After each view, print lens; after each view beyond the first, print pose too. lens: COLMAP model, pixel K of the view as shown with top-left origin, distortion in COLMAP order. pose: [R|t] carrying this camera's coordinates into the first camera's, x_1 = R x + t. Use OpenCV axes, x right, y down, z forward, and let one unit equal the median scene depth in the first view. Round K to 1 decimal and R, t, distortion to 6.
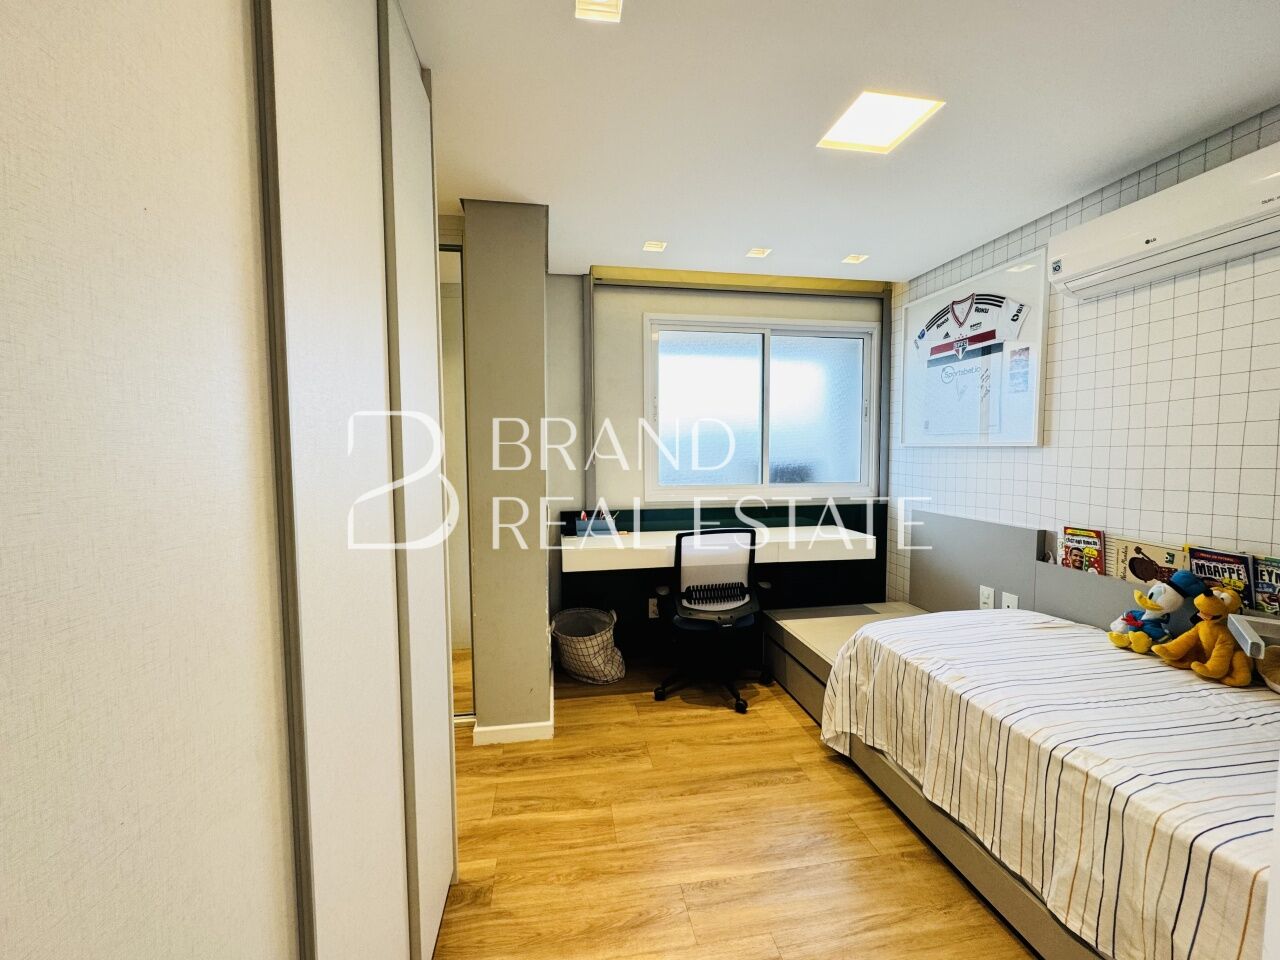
lens RADIAL K [[509.0, 0, 638.4], [0, 509.0, 481.4], [0, 0, 1]] dist [-0.003542, 0.000991]
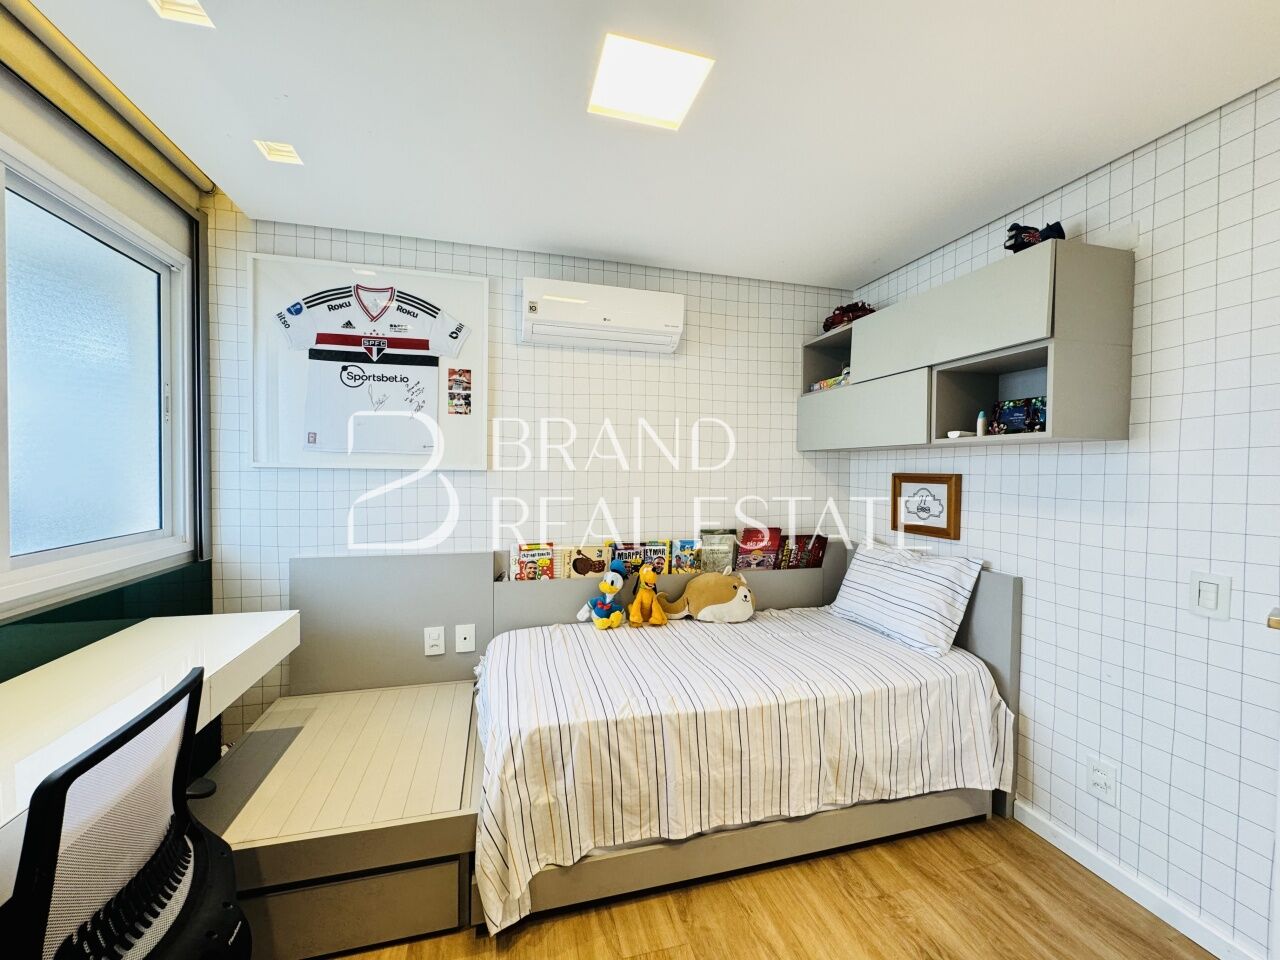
lens RADIAL K [[509.0, 0, 643.5], [0, 509.0, 479.2], [0, 0, 1]] dist [-0.003542, 0.000991]
pose [[-0.103989, -0.017595, 0.994423, -0.279203], [0.050679, 0.998451, 0.022966, -0.063299], [-0.993286, 0.052784, -0.102936, 0.851850]]
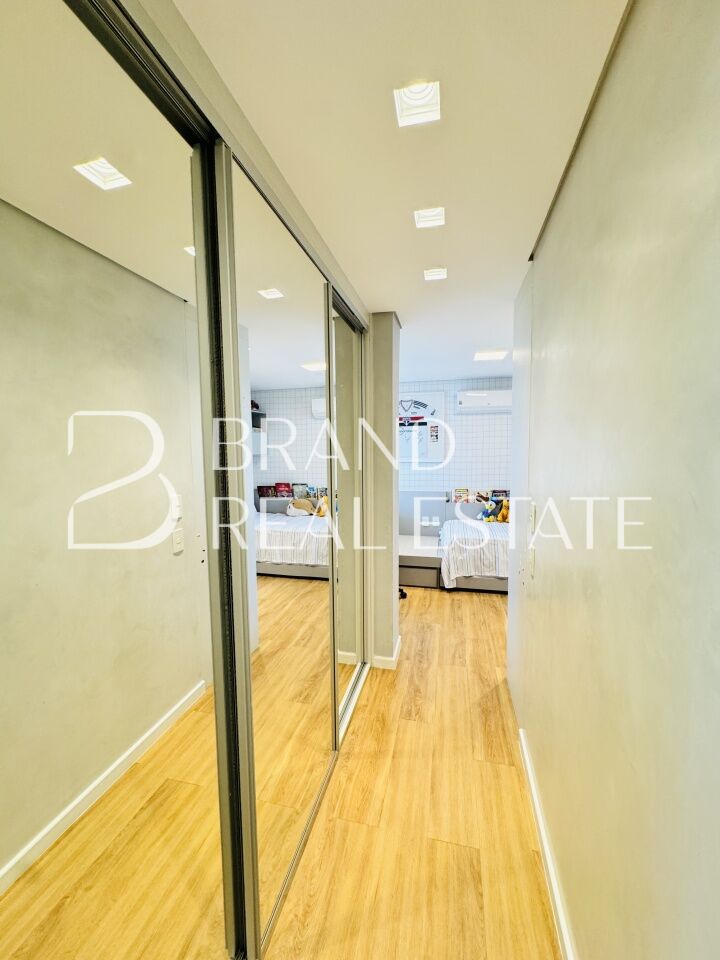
lens RADIAL K [[381.7, 0, 362.4], [0, 381.7, 478.1], [0, 0, 1]] dist [-0.003542, 0.000991]
pose [[0.384207, -0.069043, 0.920662, -1.425660], [0.064826, 0.996756, 0.047697, -0.117808], [-0.920968, 0.041358, 0.387436, 0.644742]]
